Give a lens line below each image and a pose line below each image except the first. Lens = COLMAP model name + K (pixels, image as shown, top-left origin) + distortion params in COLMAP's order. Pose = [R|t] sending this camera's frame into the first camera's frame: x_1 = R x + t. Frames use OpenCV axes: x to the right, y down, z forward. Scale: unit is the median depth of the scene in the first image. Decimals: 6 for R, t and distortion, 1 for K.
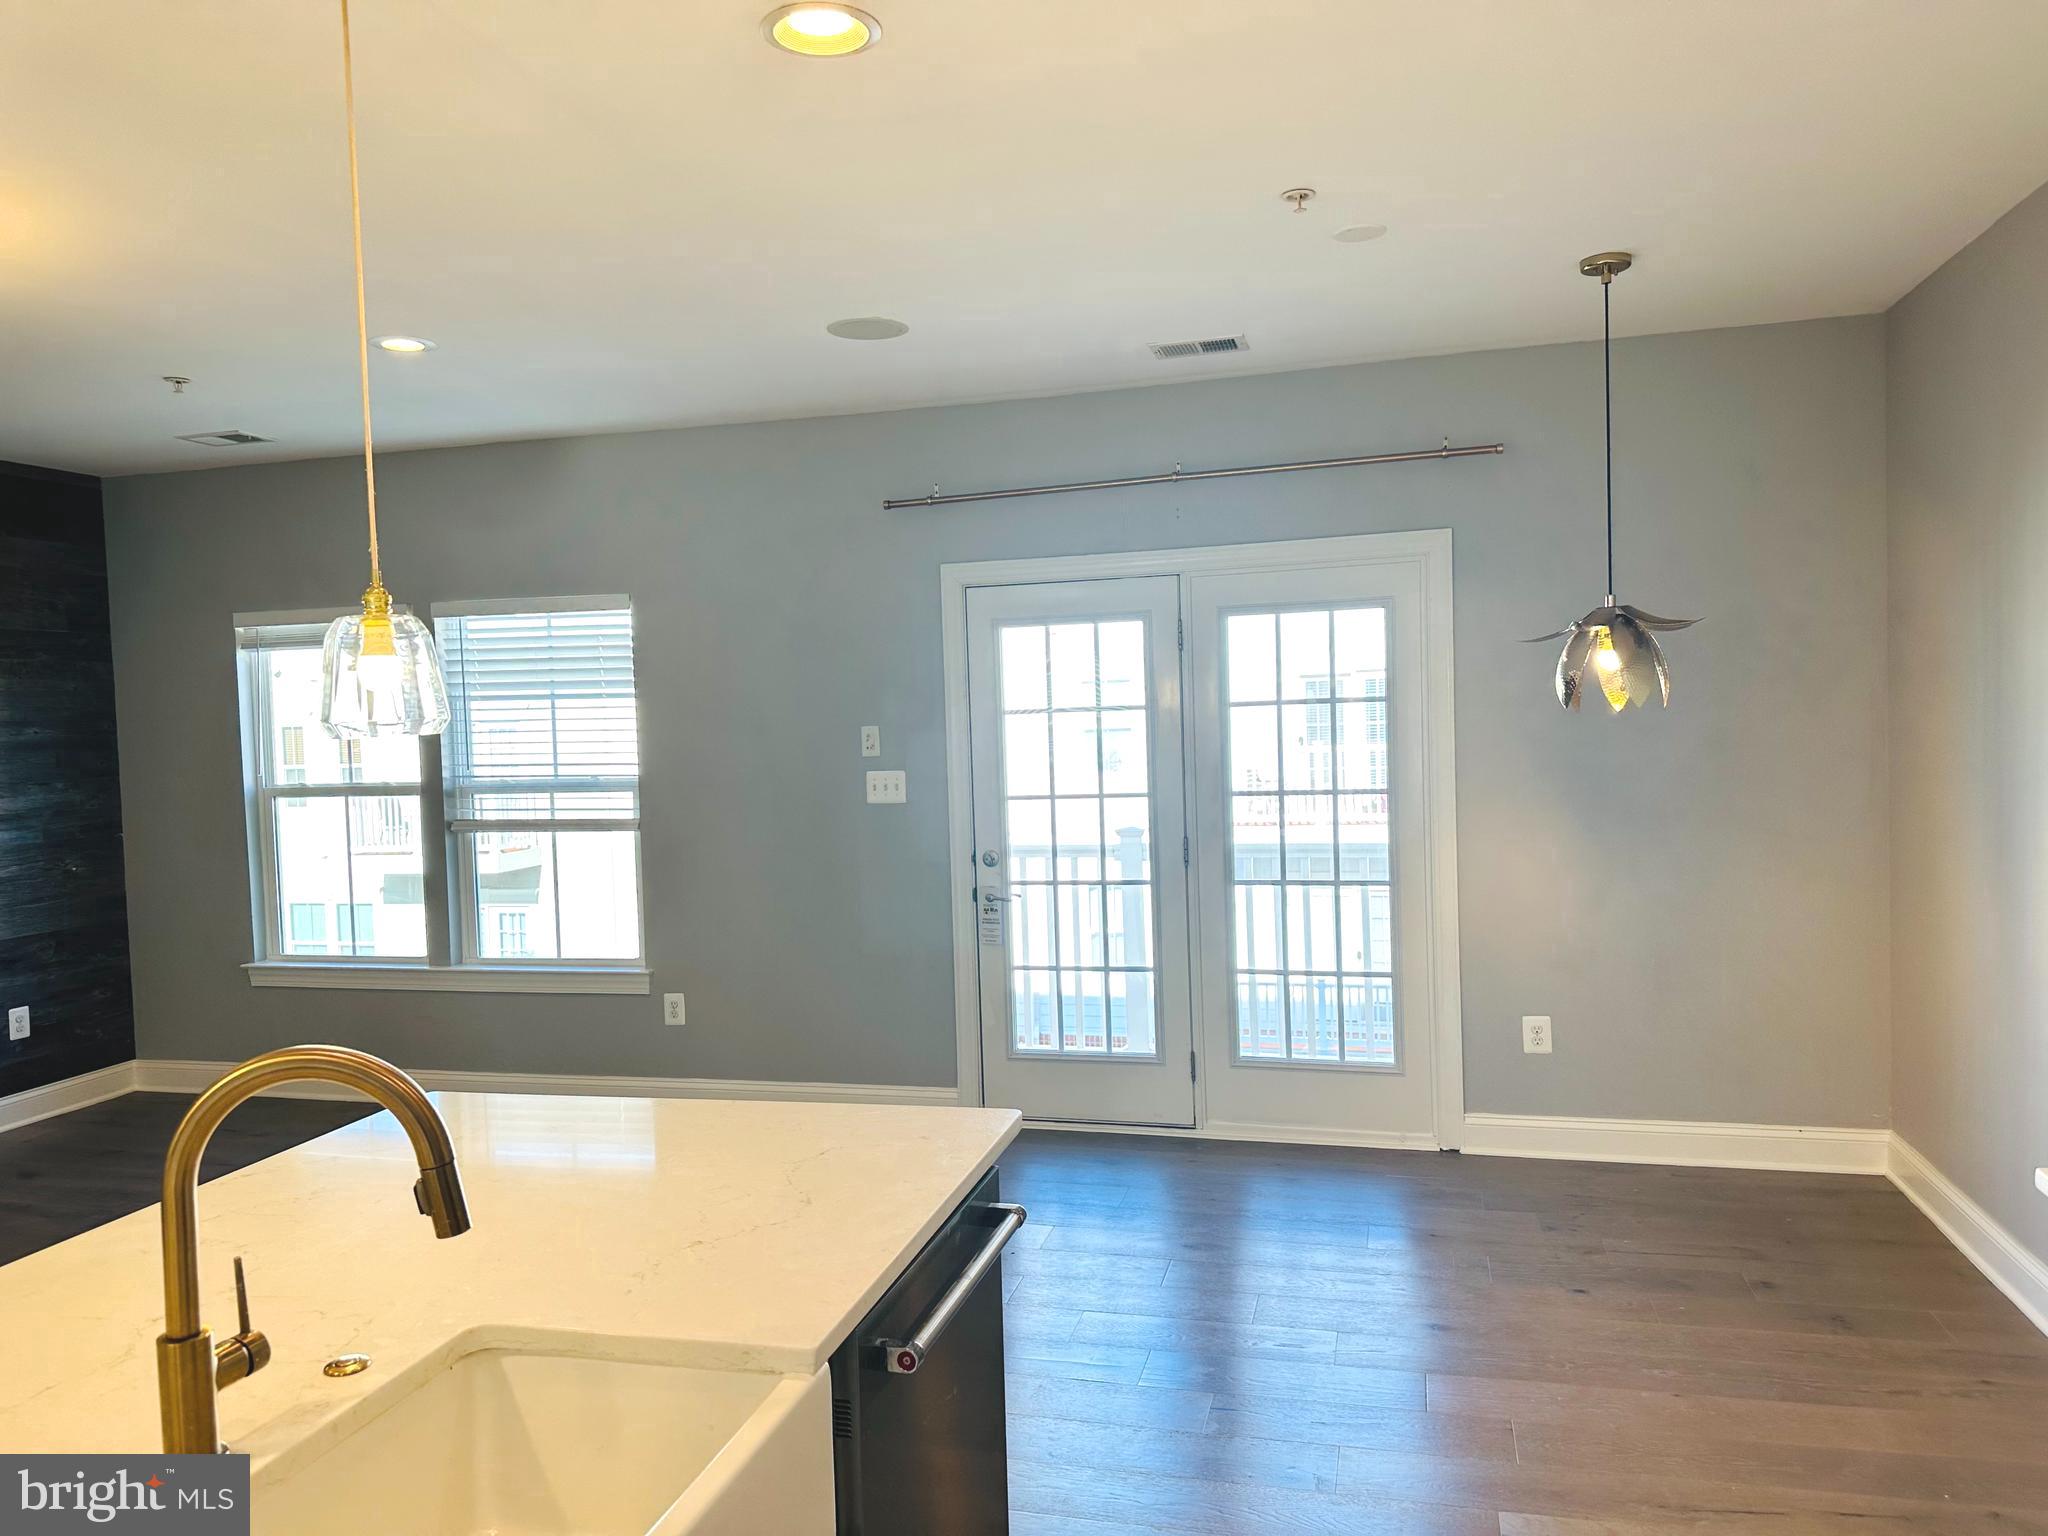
lens RADIAL K [[1435.2, 0, 1030.6], [0, 1435.2, 753.7], [0, 0, 1]] dist [0.030349, -0.032087]
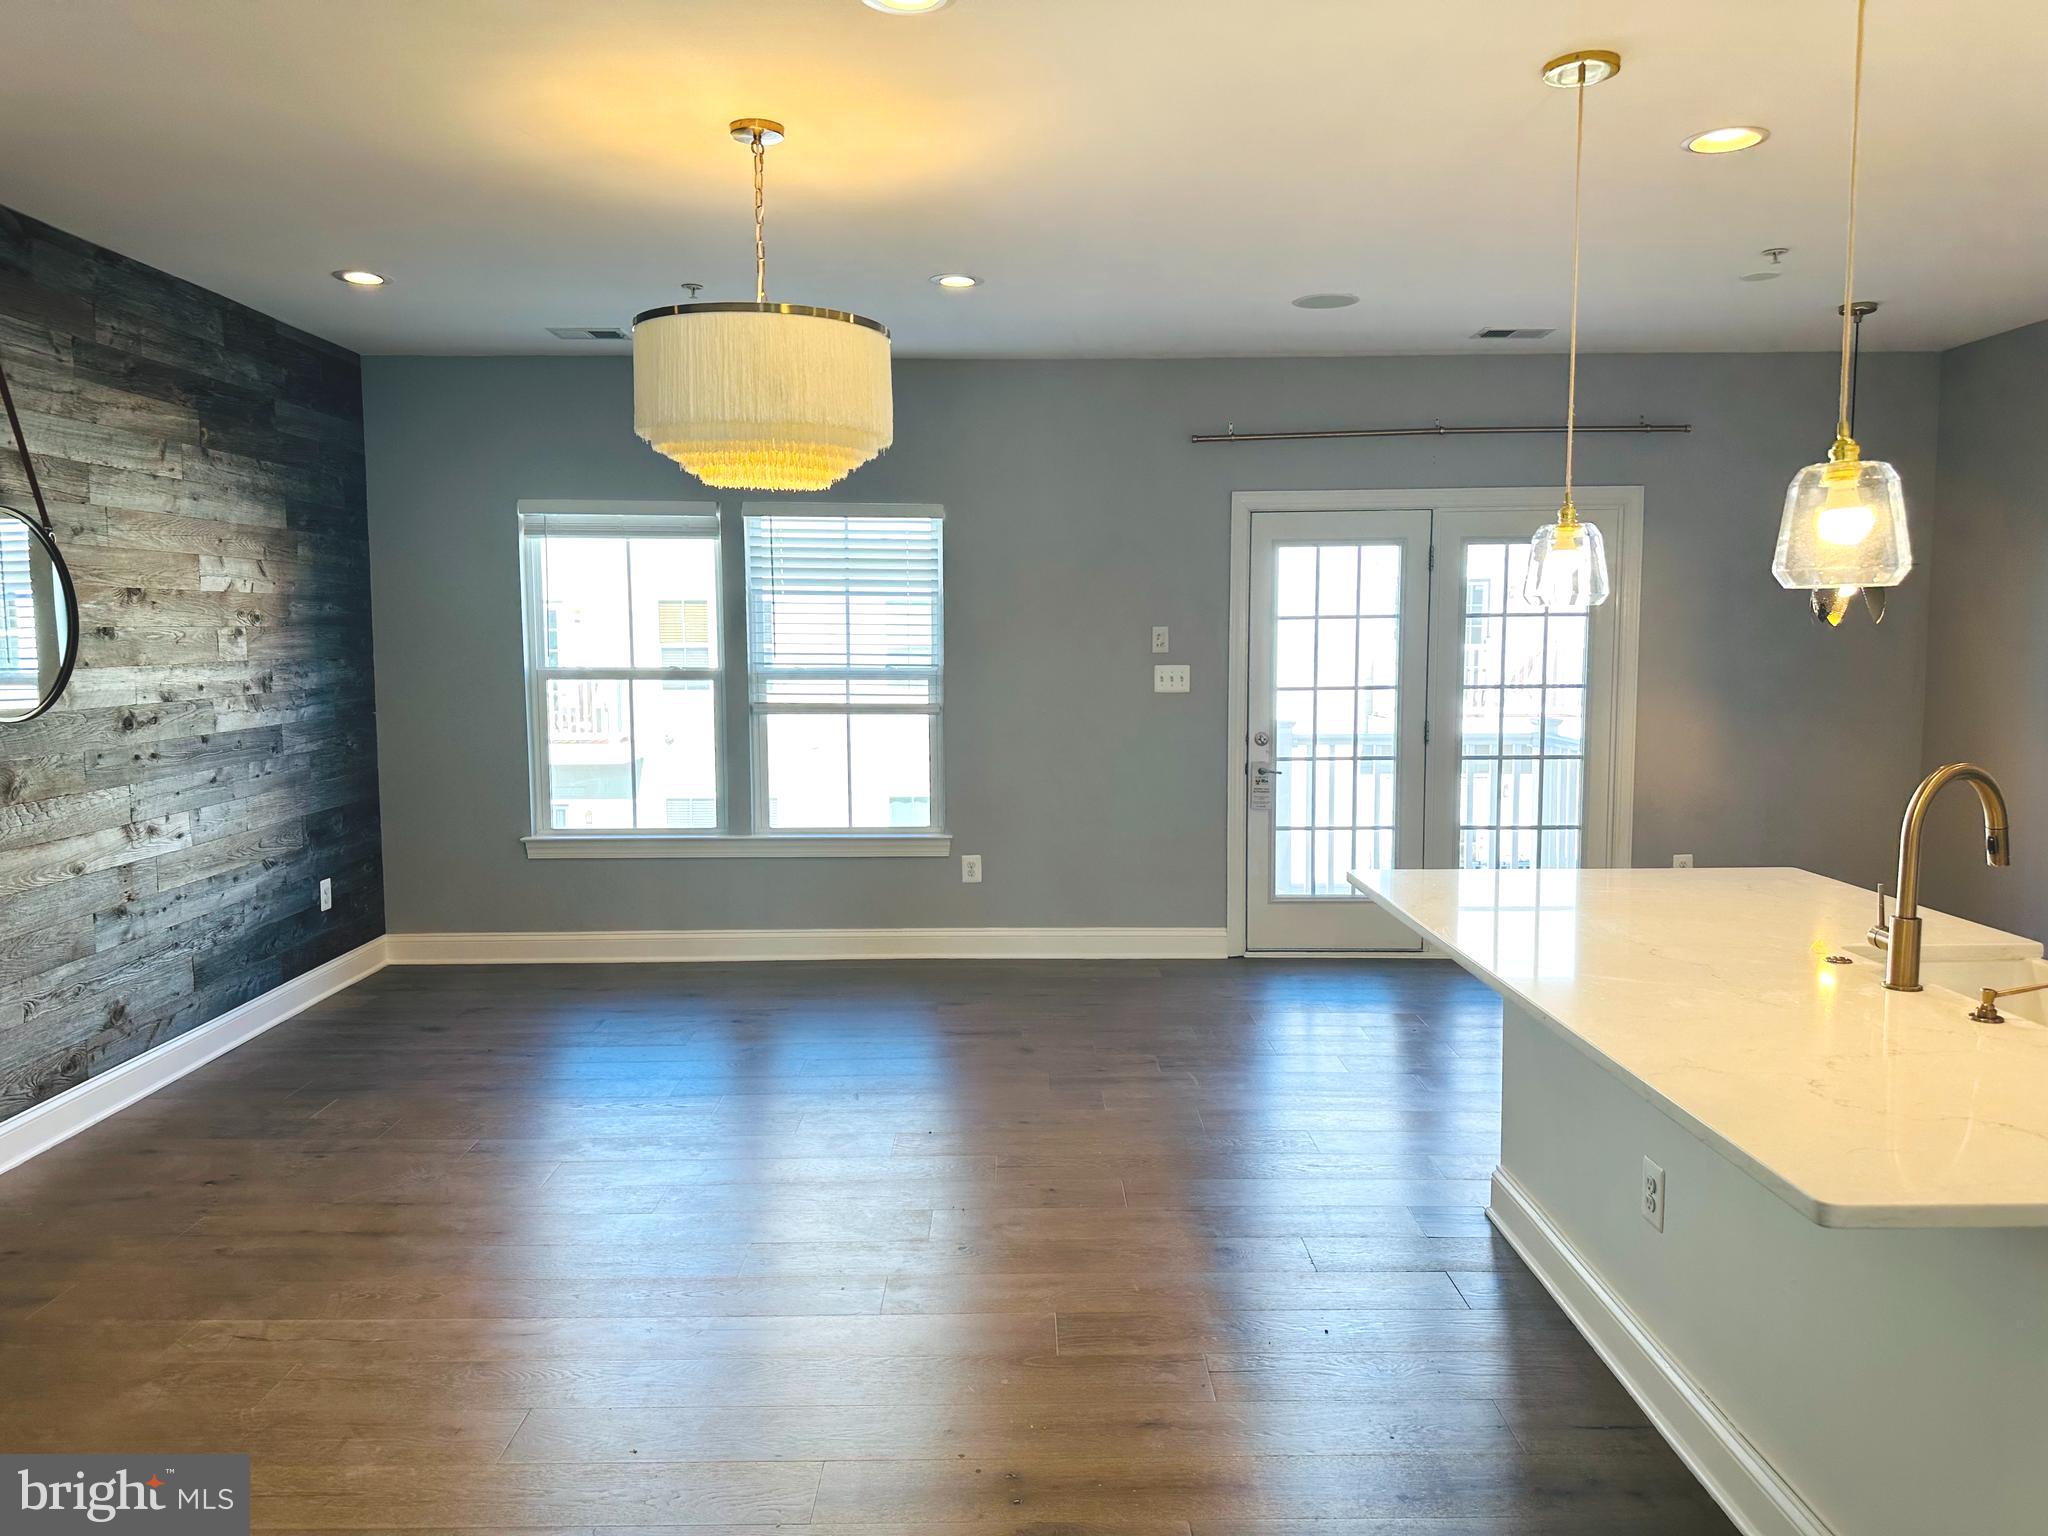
lens RADIAL K [[1435.2, 0, 1033.7], [0, 1435.2, 780.9], [0, 0, 1]] dist [0.030349, -0.032087]
pose [[0.965559, 0.003427, 0.260160, -0.499563], [-0.019657, 0.998016, 0.059808, 0.037448], [-0.259439, -0.062862, 0.963712, -0.115196]]
